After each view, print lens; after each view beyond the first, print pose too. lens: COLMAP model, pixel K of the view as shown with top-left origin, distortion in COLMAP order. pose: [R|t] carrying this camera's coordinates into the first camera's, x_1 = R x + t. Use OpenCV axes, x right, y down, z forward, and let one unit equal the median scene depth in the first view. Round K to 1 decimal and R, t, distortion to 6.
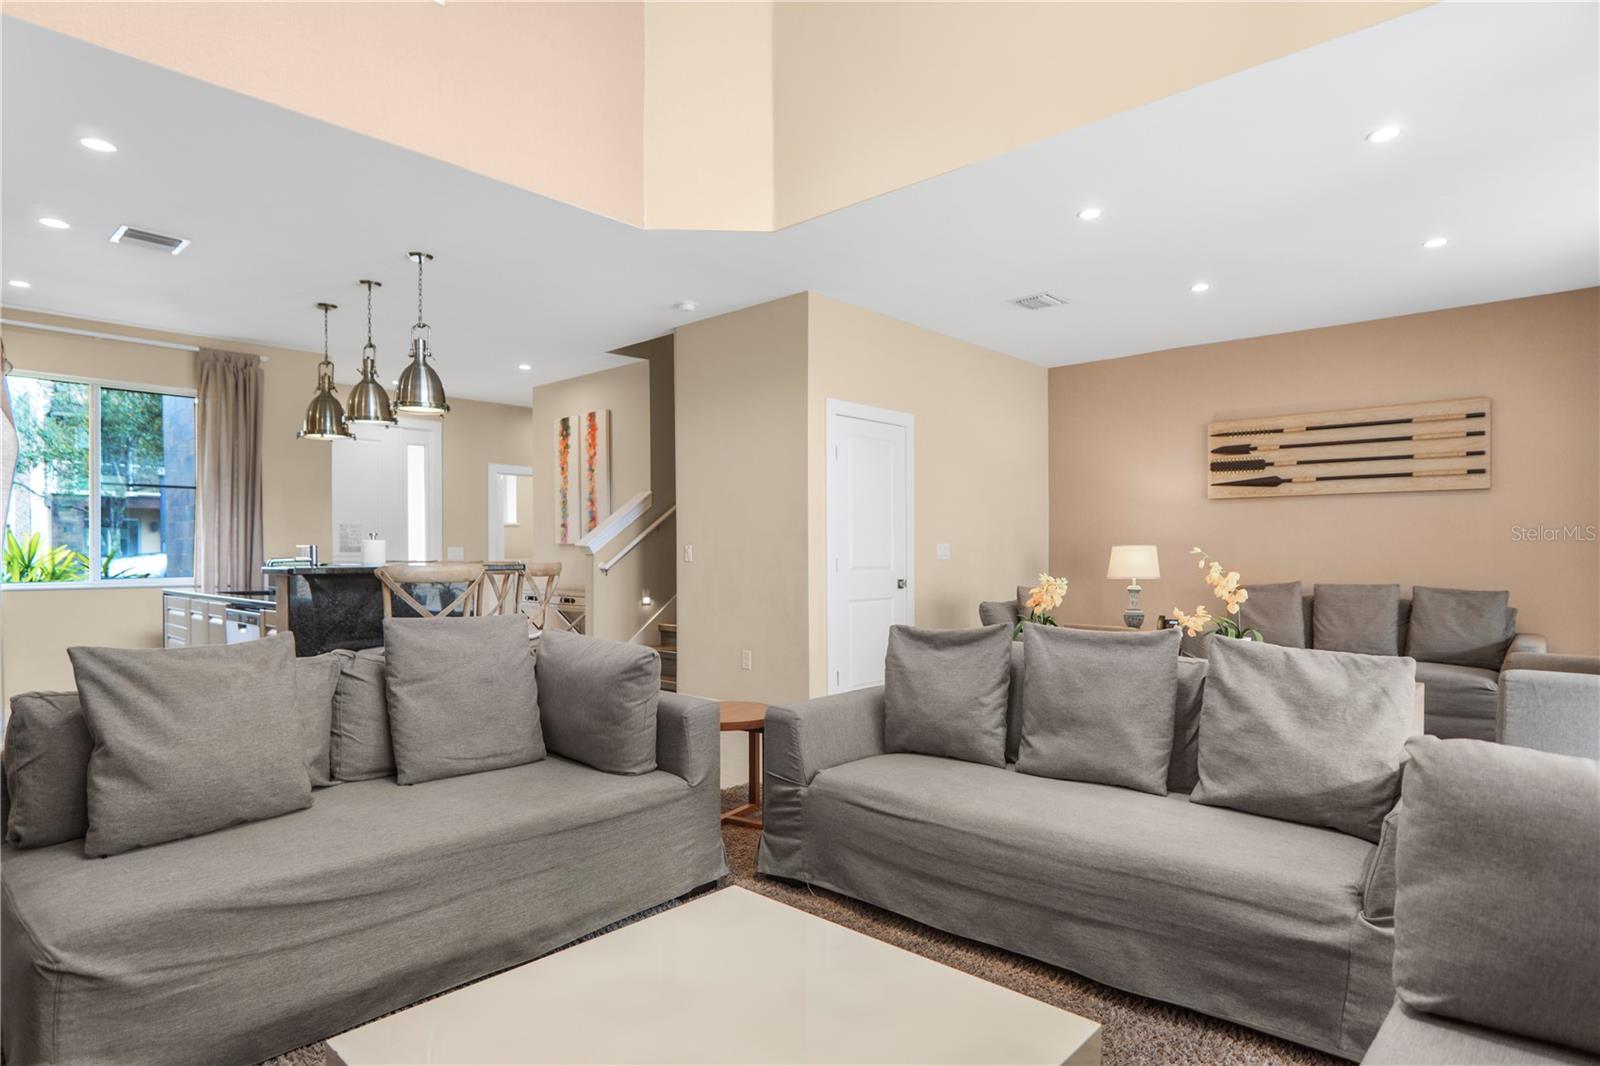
lens RADIAL K [[870.2, 0, 799.0], [0, 870.2, 549.1], [0, 0, 1]] dist [-0.031701, -0.001002]
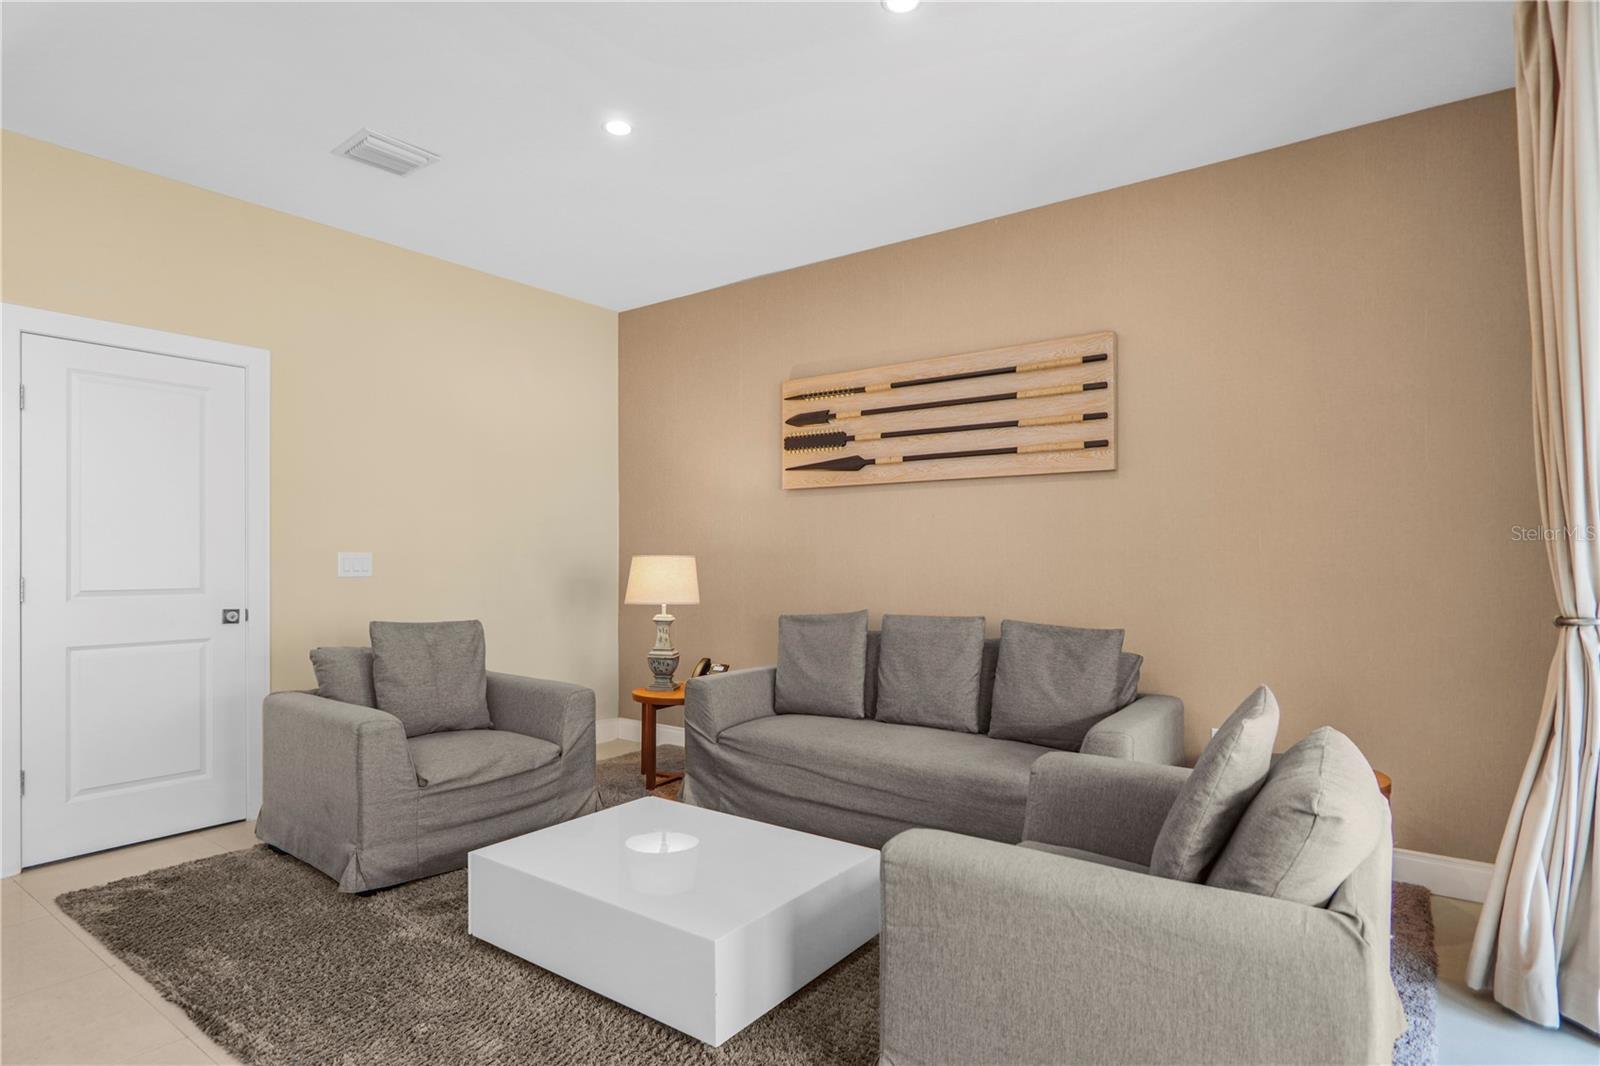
lens RADIAL K [[870.2, 0, 788.4], [0, 870.2, 541.0], [0, 0, 1]] dist [-0.031701, -0.001002]
pose [[0.993706, 0.004409, 0.111929, 0.488282], [-0.002068, 0.999777, -0.021024, -0.002073], [-0.111997, 0.020660, 0.993494, 0.368625]]
